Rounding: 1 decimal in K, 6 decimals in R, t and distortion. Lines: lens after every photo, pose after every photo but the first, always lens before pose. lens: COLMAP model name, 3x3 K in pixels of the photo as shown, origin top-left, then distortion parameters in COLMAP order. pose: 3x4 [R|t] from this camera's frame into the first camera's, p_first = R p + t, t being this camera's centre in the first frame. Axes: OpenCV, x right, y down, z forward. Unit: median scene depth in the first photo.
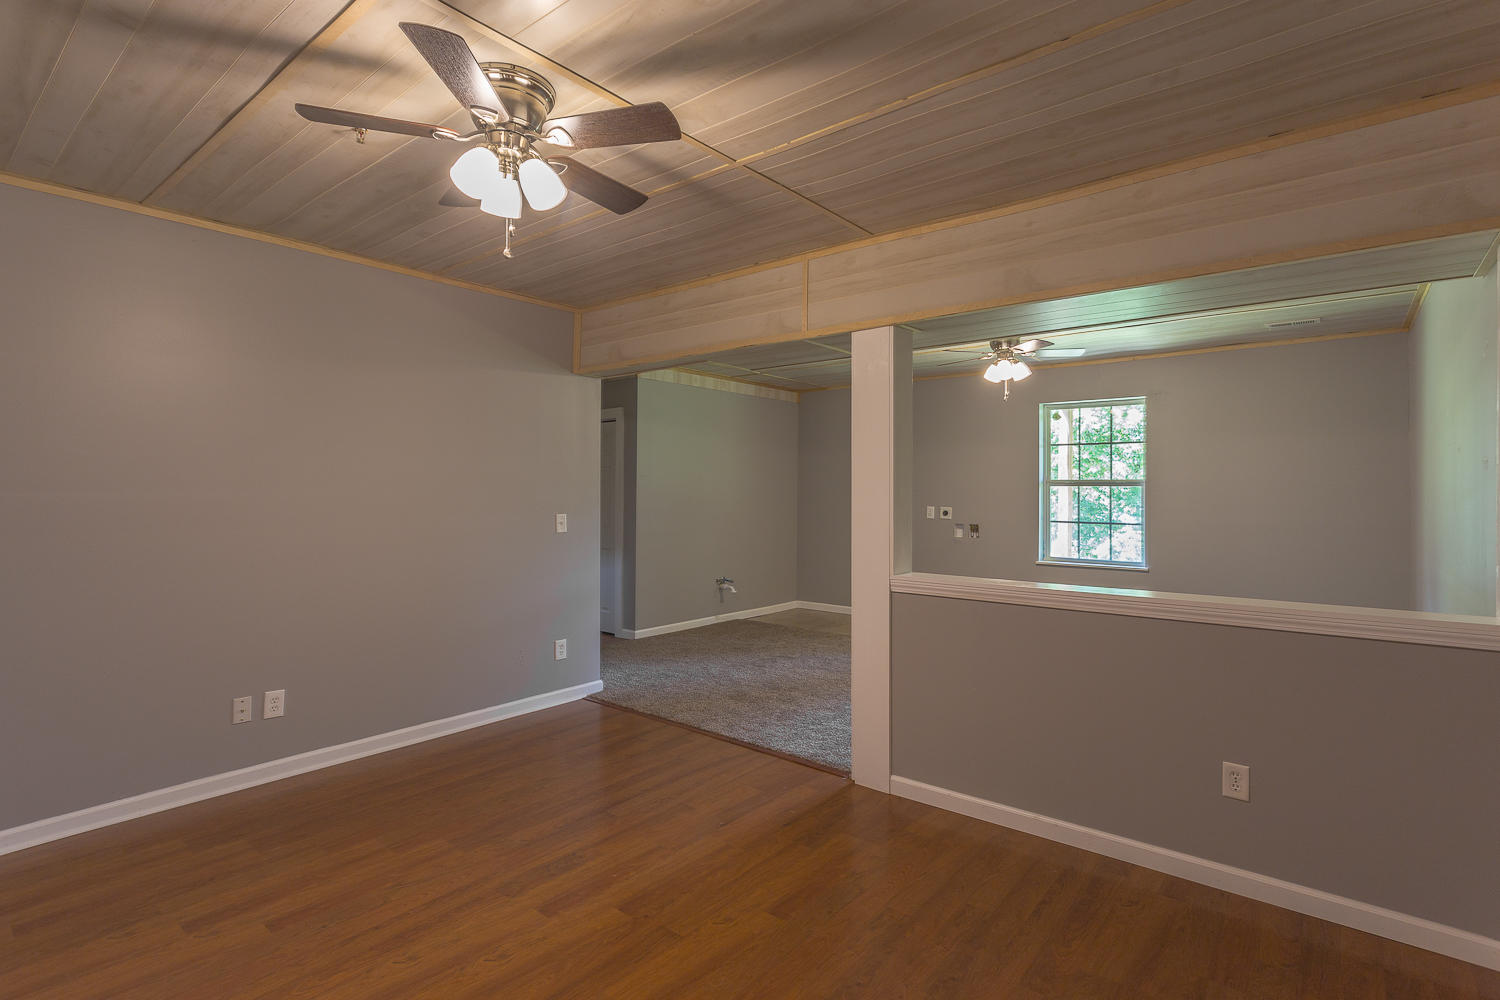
lens RADIAL K [[719.3, 0, 748.2], [0, 719.3, 481.5], [0, 0, 1]] dist [0.002381, 0.000452]
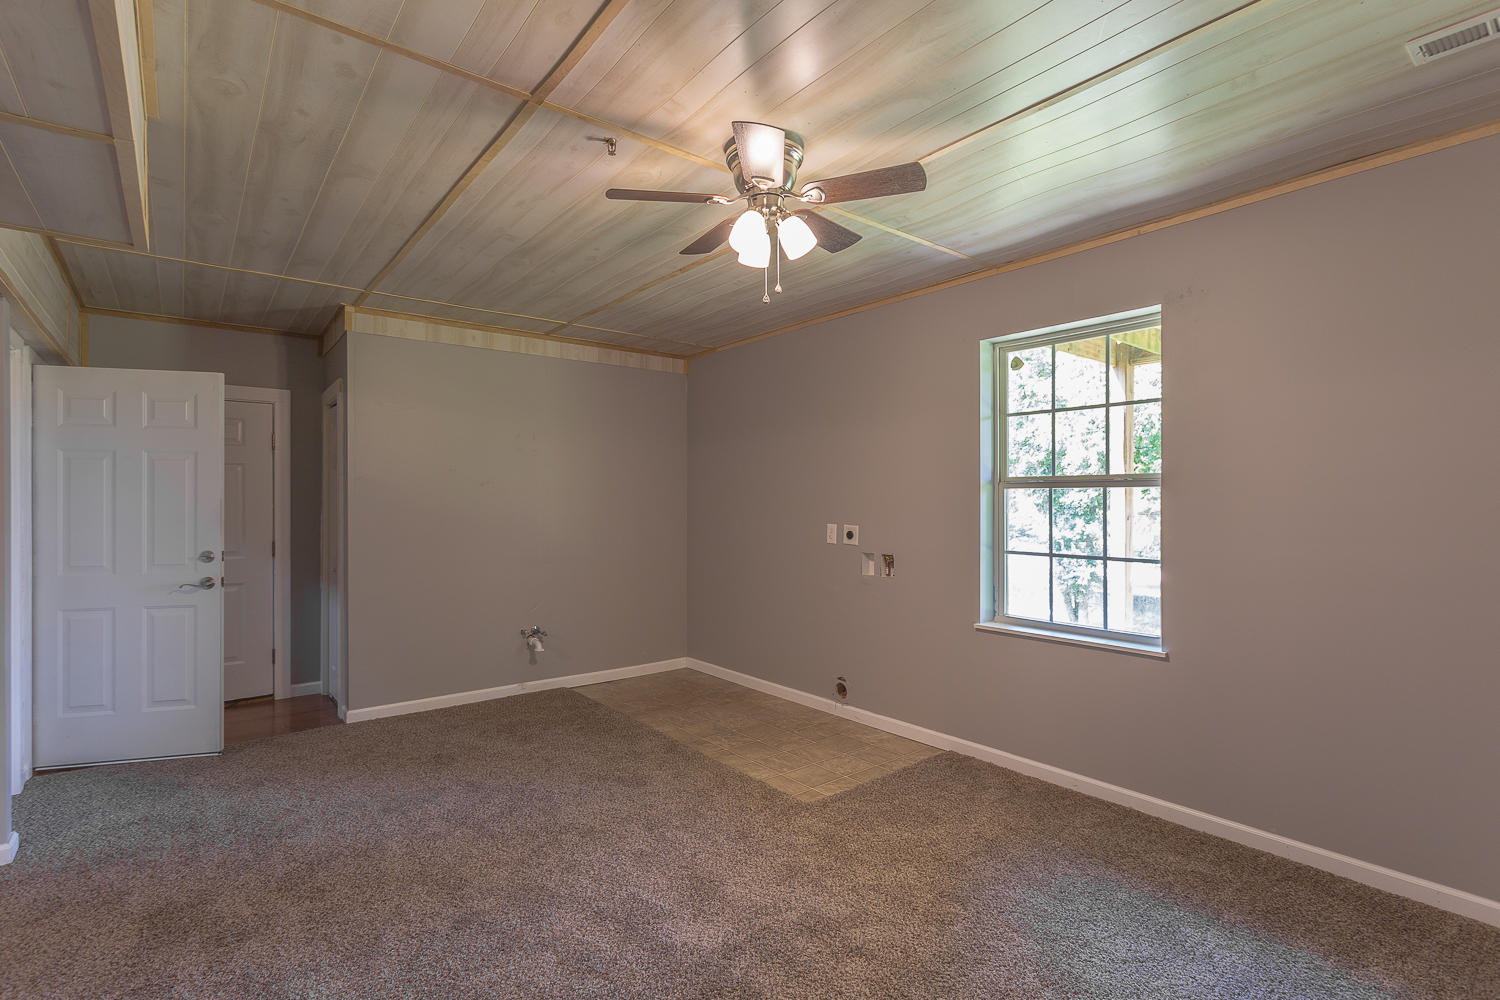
lens RADIAL K [[714.7, 0, 750.0], [0, 714.7, 500.0], [0, 0, 1]] dist [0.001440, 0.000405]
pose [[0.979614, -0.006359, -0.200787, 0.343031], [0.008447, 0.999919, 0.009548, 0.008219], [0.200710, -0.011049, 0.979588, 0.424054]]
